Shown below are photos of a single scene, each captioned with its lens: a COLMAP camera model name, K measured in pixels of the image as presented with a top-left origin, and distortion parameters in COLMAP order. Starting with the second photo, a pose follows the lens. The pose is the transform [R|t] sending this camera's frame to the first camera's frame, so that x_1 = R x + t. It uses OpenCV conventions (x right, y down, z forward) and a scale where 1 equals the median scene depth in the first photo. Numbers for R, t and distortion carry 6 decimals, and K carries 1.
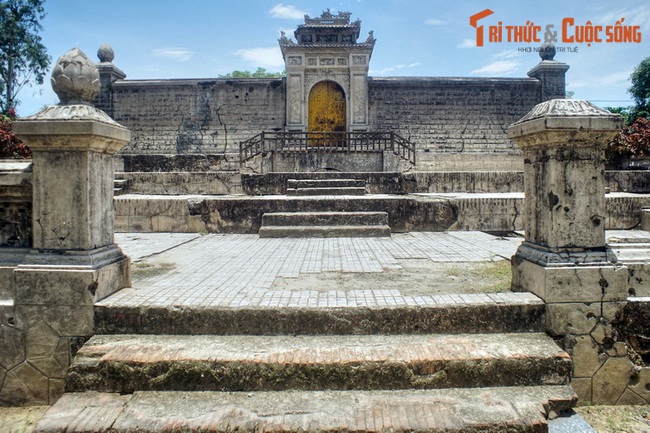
lens RADIAL K [[440.9, 0, 325.7], [0, 440.9, 182.0], [0, 0, 1]] dist [-0.062177, 0.003239]
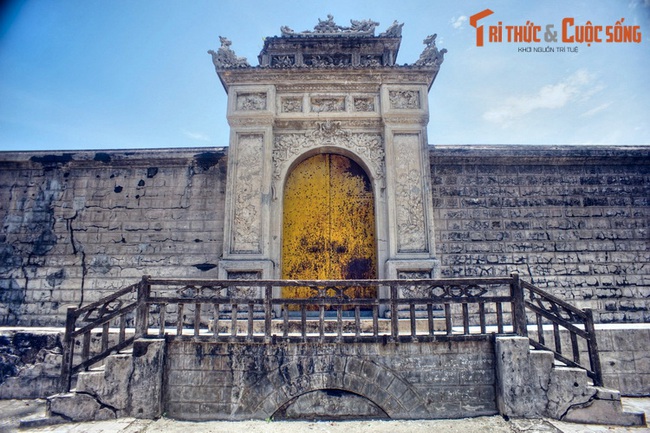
lens RADIAL K [[367.5, 0, 325.0], [0, 367.5, 216.5], [0, 0, 1]] dist [-0.061902, 0.001641]
pose [[0.999973, -0.003208, -0.006557, 0.002071], [0.001902, 0.981717, -0.190336, -0.103034], [0.007047, 0.190319, 0.981697, 0.677645]]
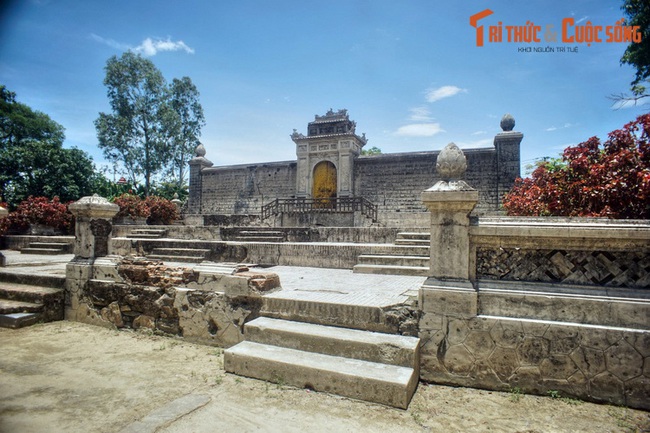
lens RADIAL K [[367.5, 0, 325.0], [0, 367.5, 216.5], [0, 0, 1]] dist [-0.061902, 0.001641]
pose [[0.924844, -0.001192, -0.380345, 0.447873], [-0.017910, 0.998749, -0.046680, -0.001565], [0.379925, 0.049983, 0.923666, -0.061252]]
